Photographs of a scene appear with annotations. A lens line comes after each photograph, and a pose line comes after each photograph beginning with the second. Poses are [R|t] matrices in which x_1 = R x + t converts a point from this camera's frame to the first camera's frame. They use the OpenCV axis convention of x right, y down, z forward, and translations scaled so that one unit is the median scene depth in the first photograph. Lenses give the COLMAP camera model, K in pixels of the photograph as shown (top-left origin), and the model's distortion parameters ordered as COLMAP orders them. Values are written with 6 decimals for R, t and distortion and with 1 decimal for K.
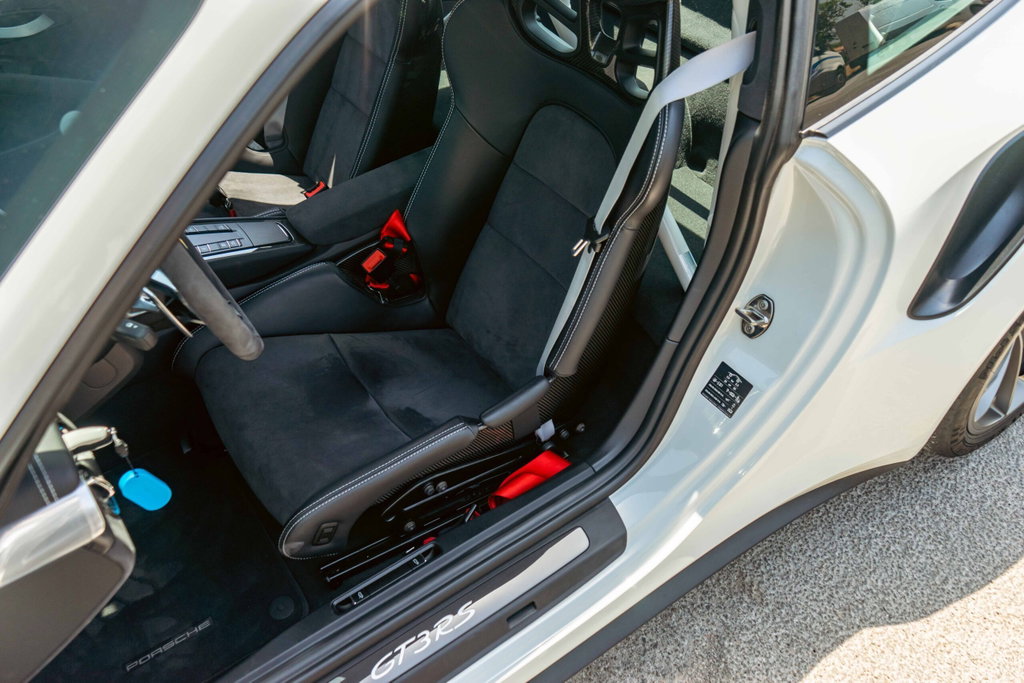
lens RADIAL K [[819.2, 0, 512.0], [0, 819.2, 341.5], [0, 0, 1]] dist [-0.009295, -0.000425]
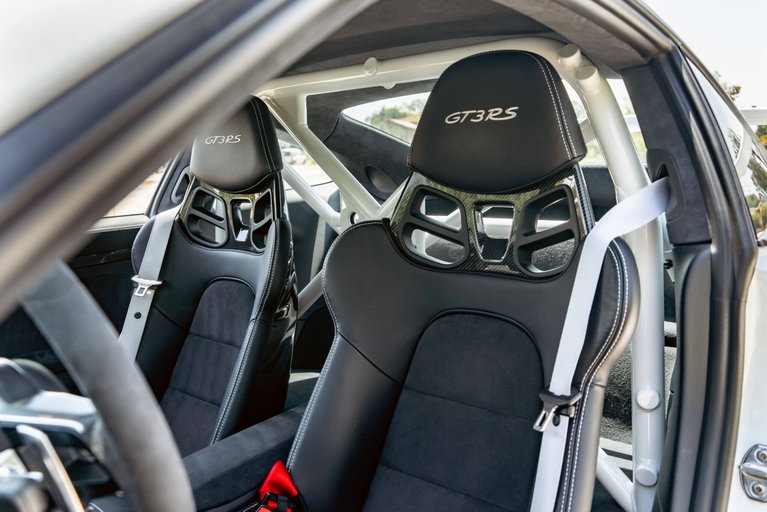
lens RADIAL K [[613.6, 0, 383.5], [0, 613.6, 256.0], [0, 0, 1]] dist [-0.009295, -0.000425]
pose [[0.967296, -0.048750, 0.248922, -0.238144], [0.192551, 0.779941, -0.595496, 0.100030], [-0.165114, 0.623951, 0.763821, 0.456878]]
